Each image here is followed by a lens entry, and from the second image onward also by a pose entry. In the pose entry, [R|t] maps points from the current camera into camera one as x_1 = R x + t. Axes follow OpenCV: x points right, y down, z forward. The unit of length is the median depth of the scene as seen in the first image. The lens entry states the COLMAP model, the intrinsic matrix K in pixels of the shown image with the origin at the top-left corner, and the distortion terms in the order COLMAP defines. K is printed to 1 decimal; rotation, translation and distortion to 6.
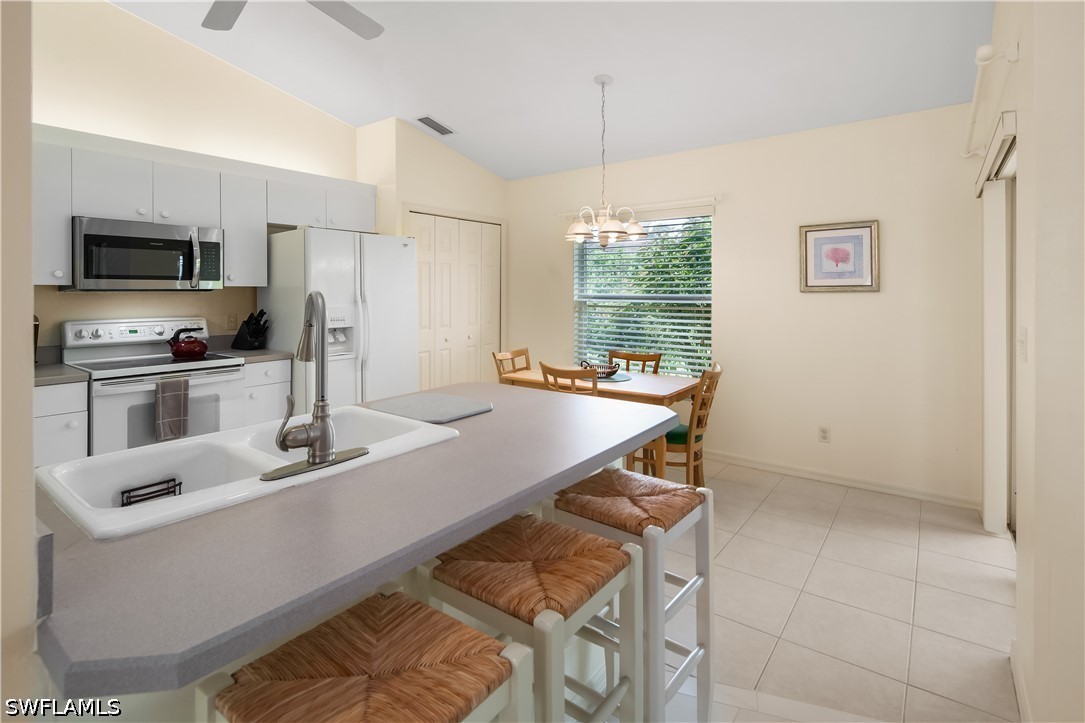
lens RADIAL K [[523.0, 0, 553.9], [0, 523.0, 291.8], [0, 0, 1]] dist [0.000164, -0.000344]
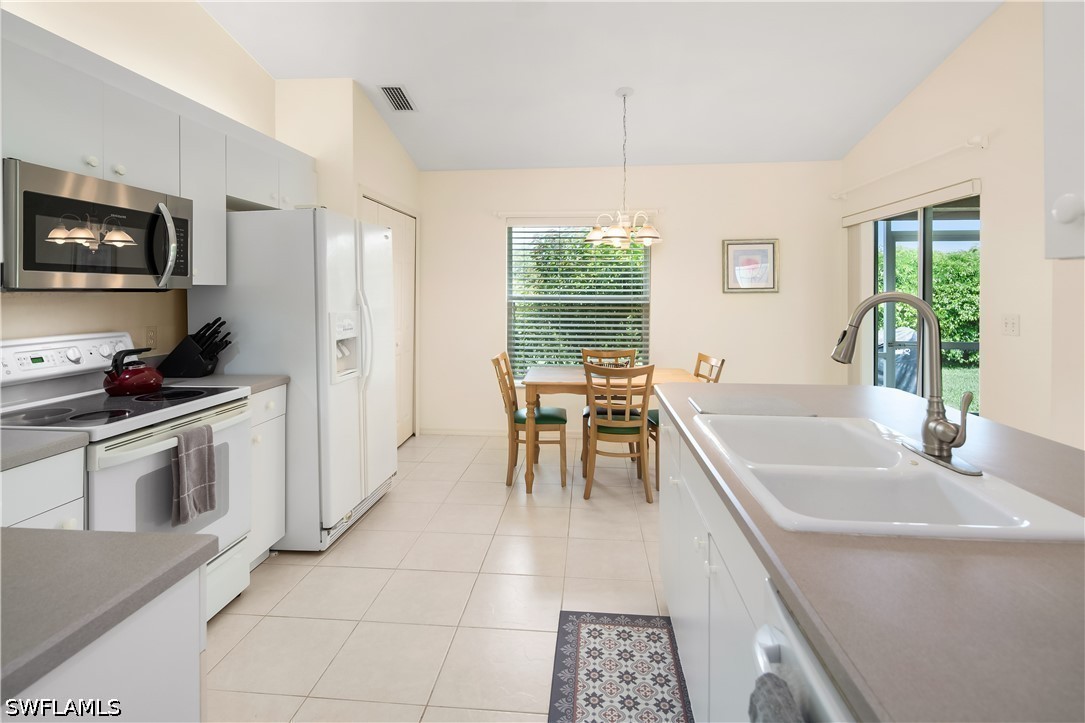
lens RADIAL K [[523.0, 0, 553.9], [0, 523.0, 291.8], [0, 0, 1]] dist [0.000164, -0.000344]
pose [[0.850401, 0.001689, 0.526133, -0.596920], [-0.001381, 0.999999, -0.000977, -0.001422], [-0.526133, 0.000104, 0.850402, 0.180140]]
